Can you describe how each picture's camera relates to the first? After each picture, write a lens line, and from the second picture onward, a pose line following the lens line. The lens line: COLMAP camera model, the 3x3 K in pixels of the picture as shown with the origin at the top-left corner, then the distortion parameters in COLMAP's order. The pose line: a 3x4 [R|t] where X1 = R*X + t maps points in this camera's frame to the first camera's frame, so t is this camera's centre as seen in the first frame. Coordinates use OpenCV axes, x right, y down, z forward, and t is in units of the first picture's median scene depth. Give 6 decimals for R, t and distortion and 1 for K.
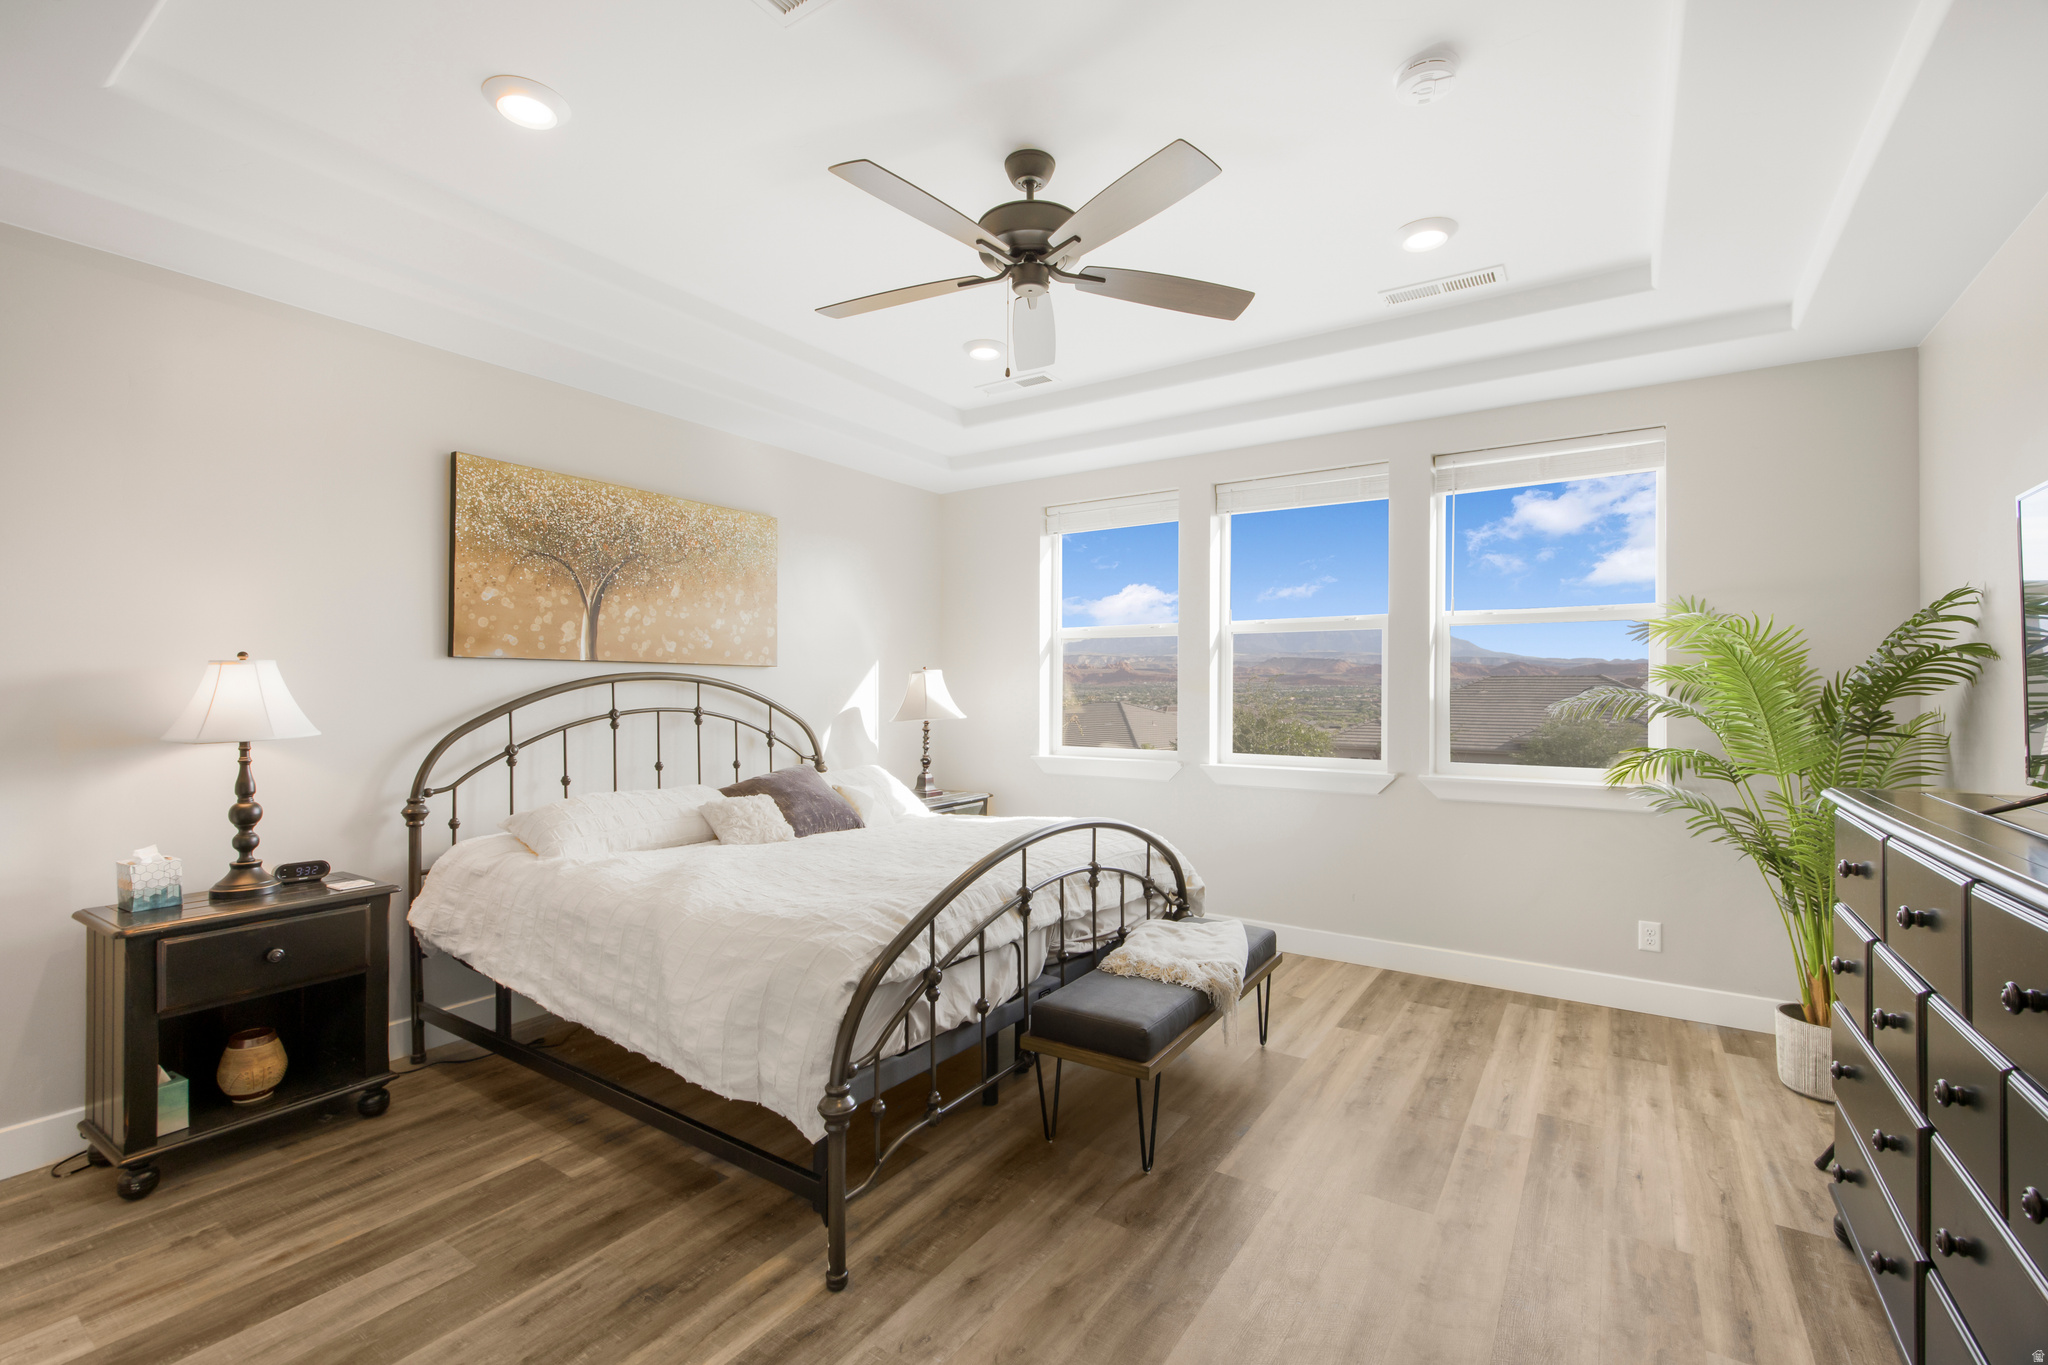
lens RADIAL K [[881.8, 0, 1032.8], [0, 881.8, 683.7], [0, 0, 1]] dist [0.000330, 0.000043]
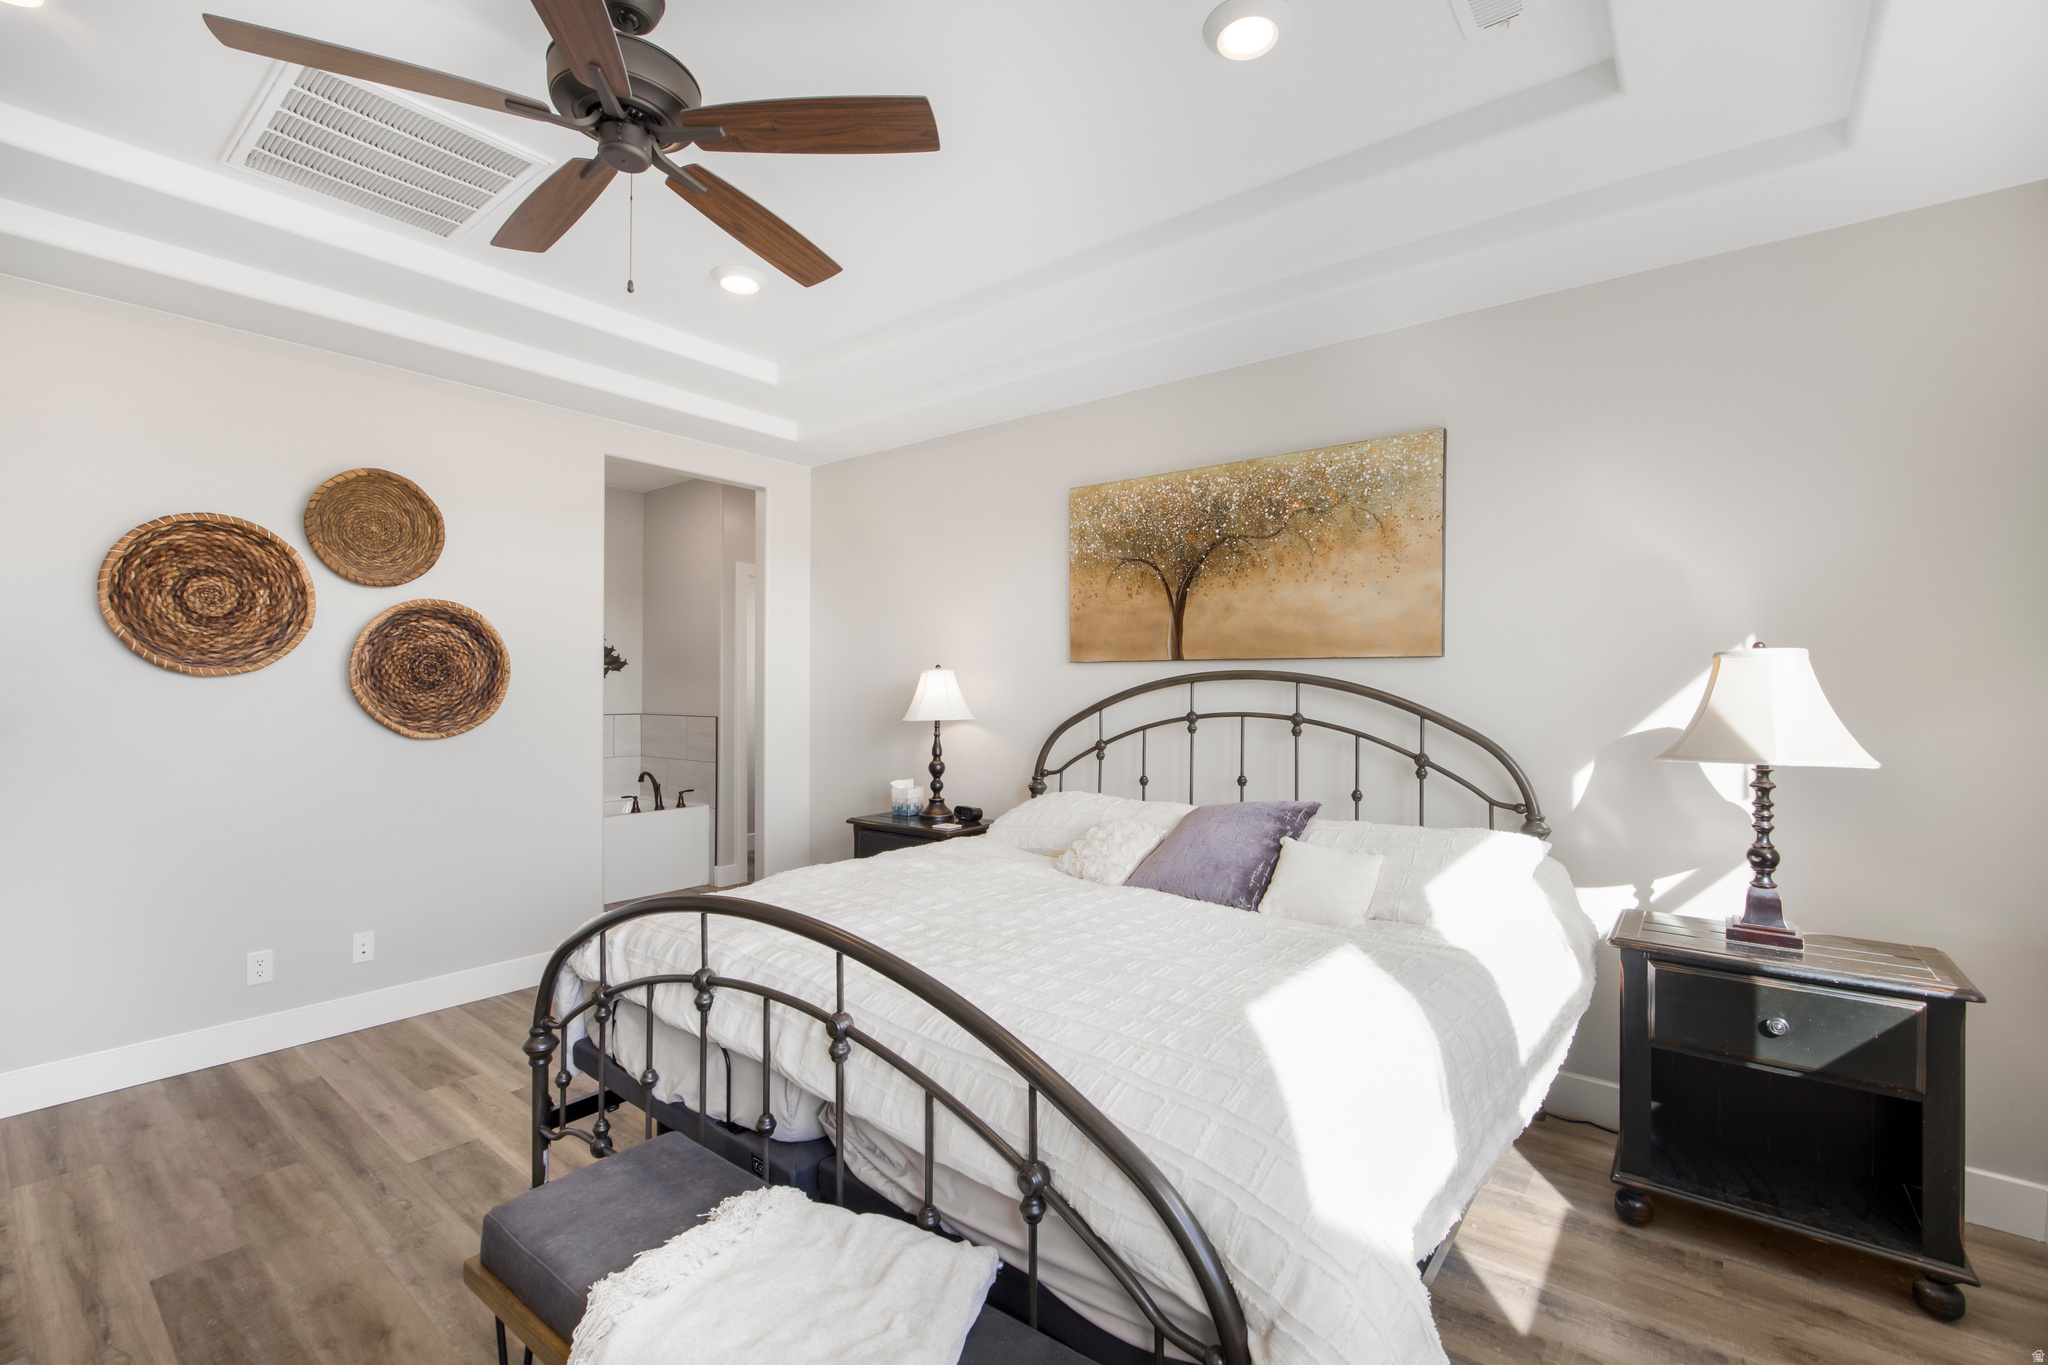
lens RADIAL K [[881.8, 0, 1034.4], [0, 881.8, 686.8], [0, 0, 1]] dist [0.000330, 0.000043]
pose [[-0.077311, -0.007590, -0.996978, 0.472700], [-0.002299, 0.999970, -0.007434, 0.010387], [0.997004, 0.001717, -0.077326, 0.935396]]
